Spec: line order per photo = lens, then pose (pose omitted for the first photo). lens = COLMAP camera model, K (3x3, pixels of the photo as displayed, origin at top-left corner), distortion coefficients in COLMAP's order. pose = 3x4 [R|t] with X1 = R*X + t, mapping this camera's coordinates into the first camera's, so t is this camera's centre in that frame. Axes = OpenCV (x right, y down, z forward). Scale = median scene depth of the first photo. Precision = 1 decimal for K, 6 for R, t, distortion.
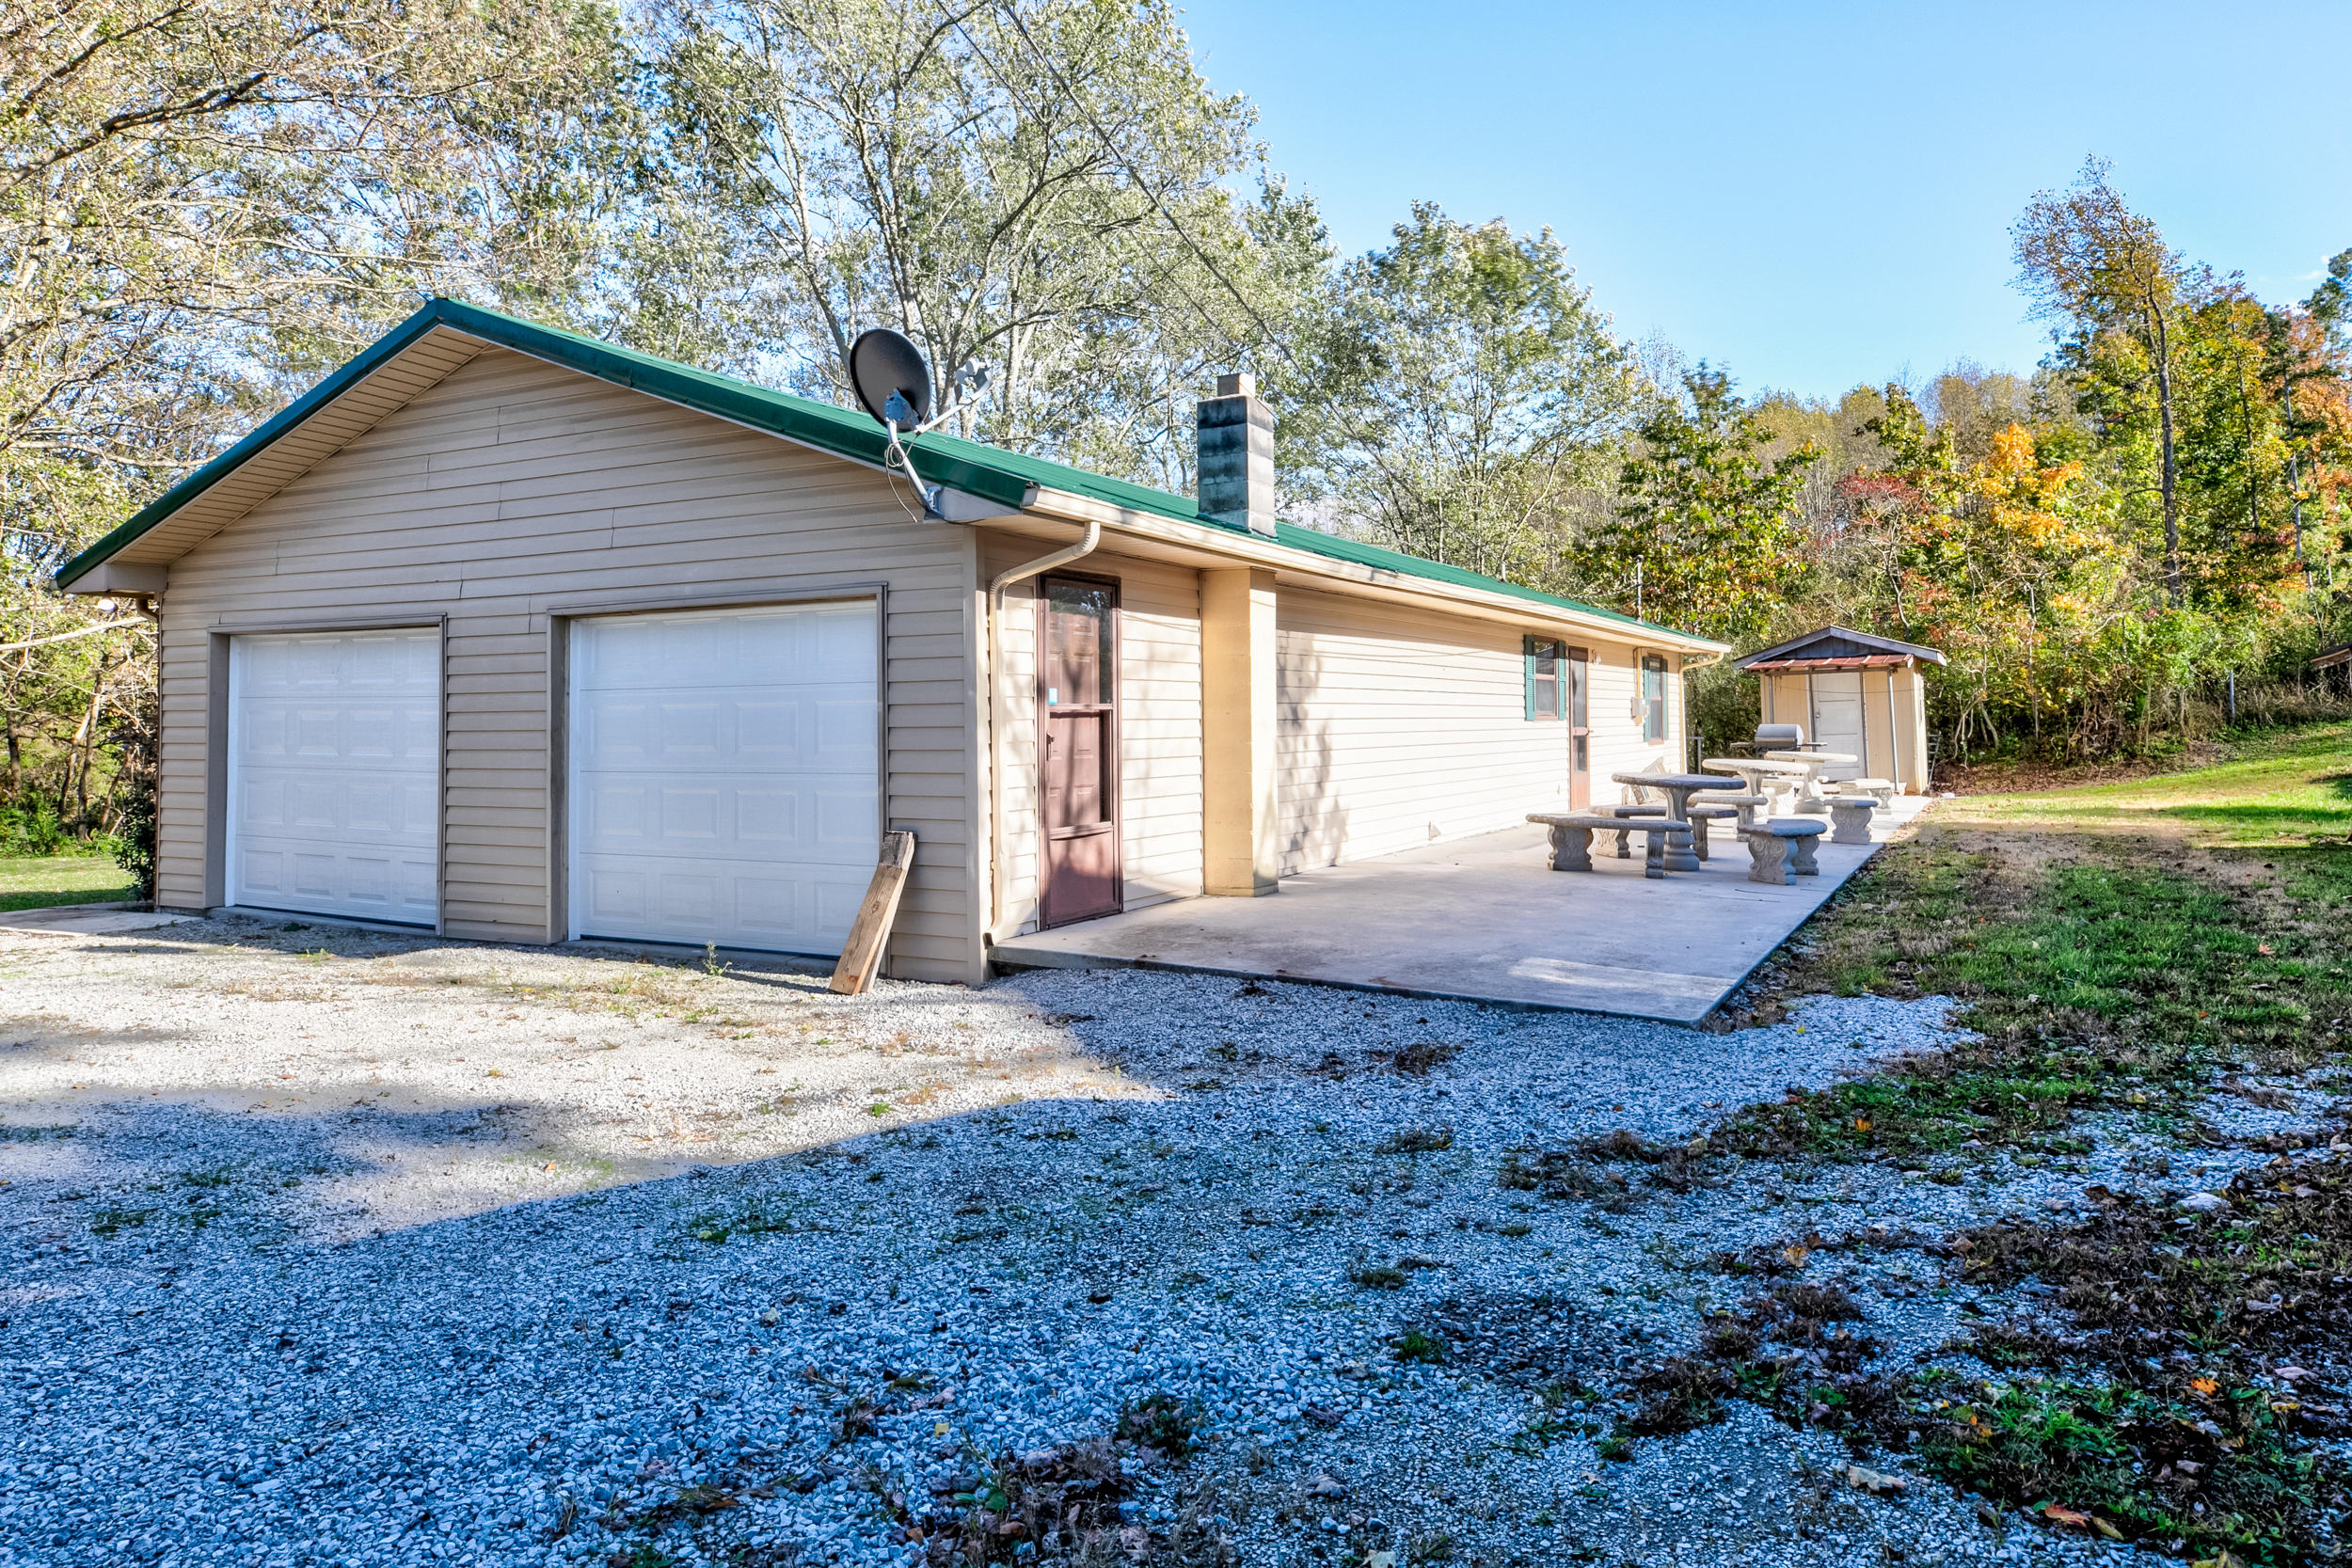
lens RADIAL K [[1466.7, 0, 1174.7], [0, 1466.7, 728.0], [0, 0, 1]] dist [0.044584, 0.004841]
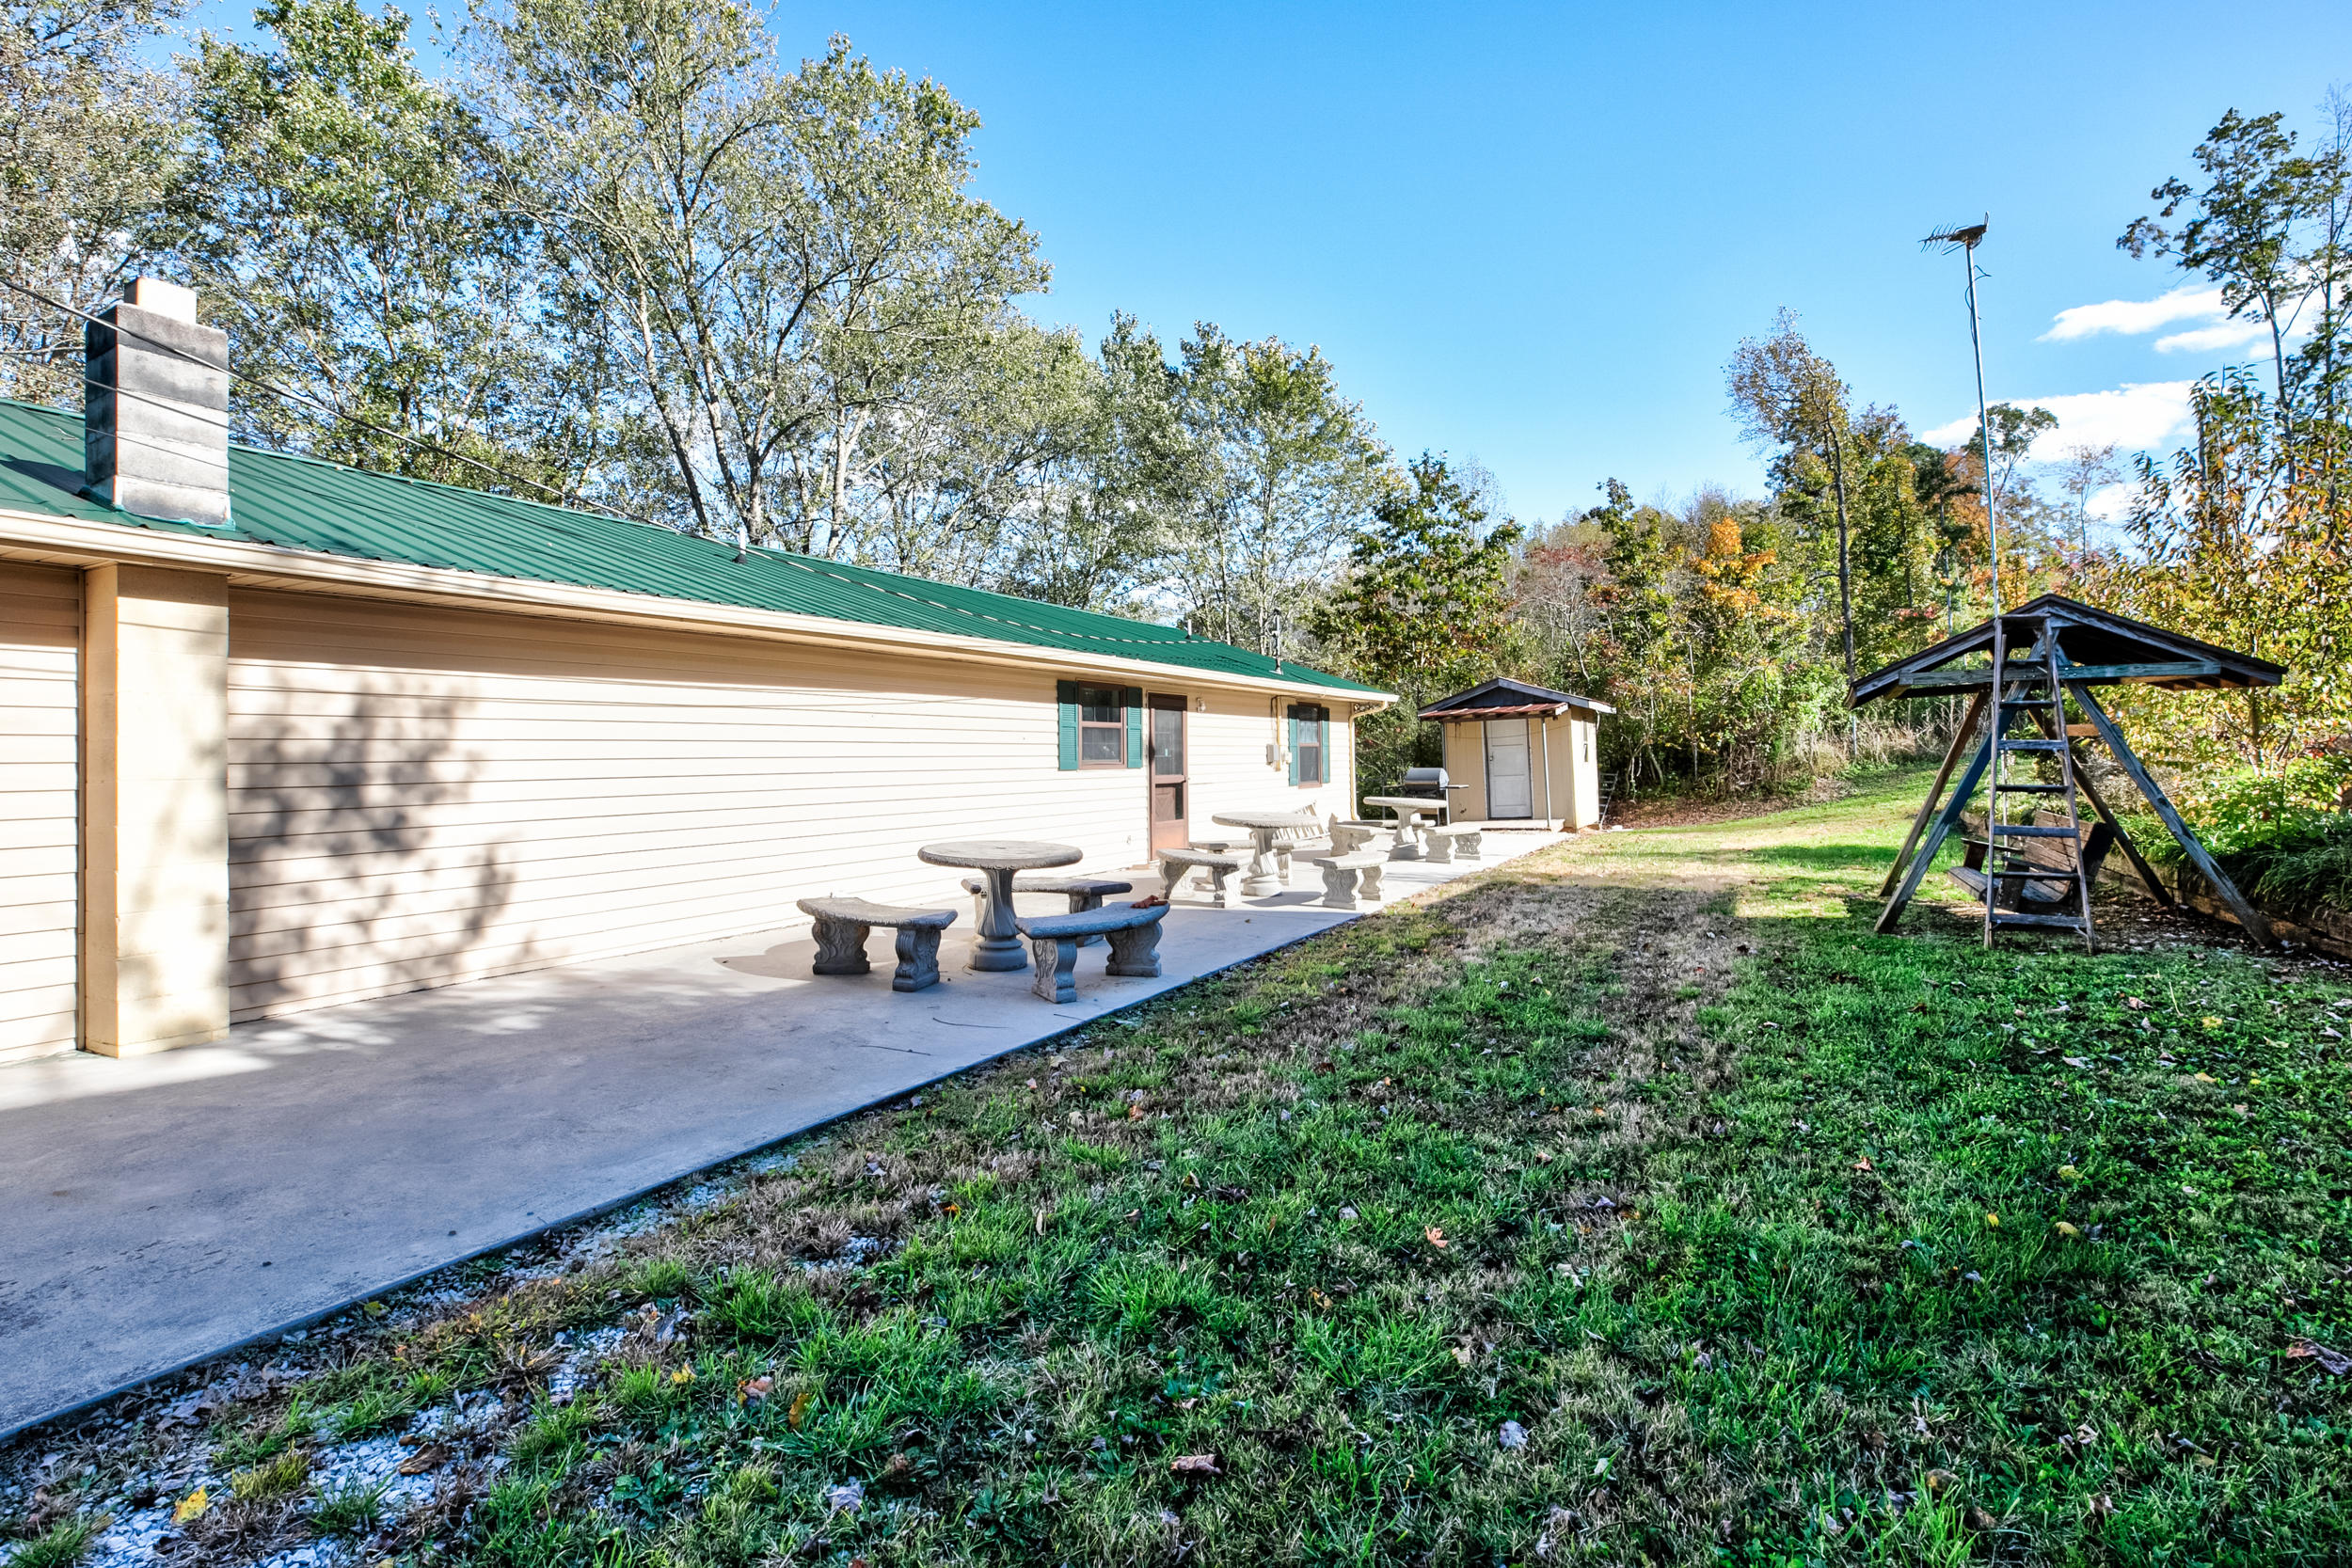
lens RADIAL K [[1060.1, 0, 1169.6], [0, 1060.1, 786.8], [0, 0, 1]] dist [-0.014536, 0.003053]
pose [[0.999937, -0.006195, -0.009370, 0.164801], [0.006400, 0.999738, 0.021977, -0.005075], [0.009231, -0.022036, 0.999715, 0.165803]]
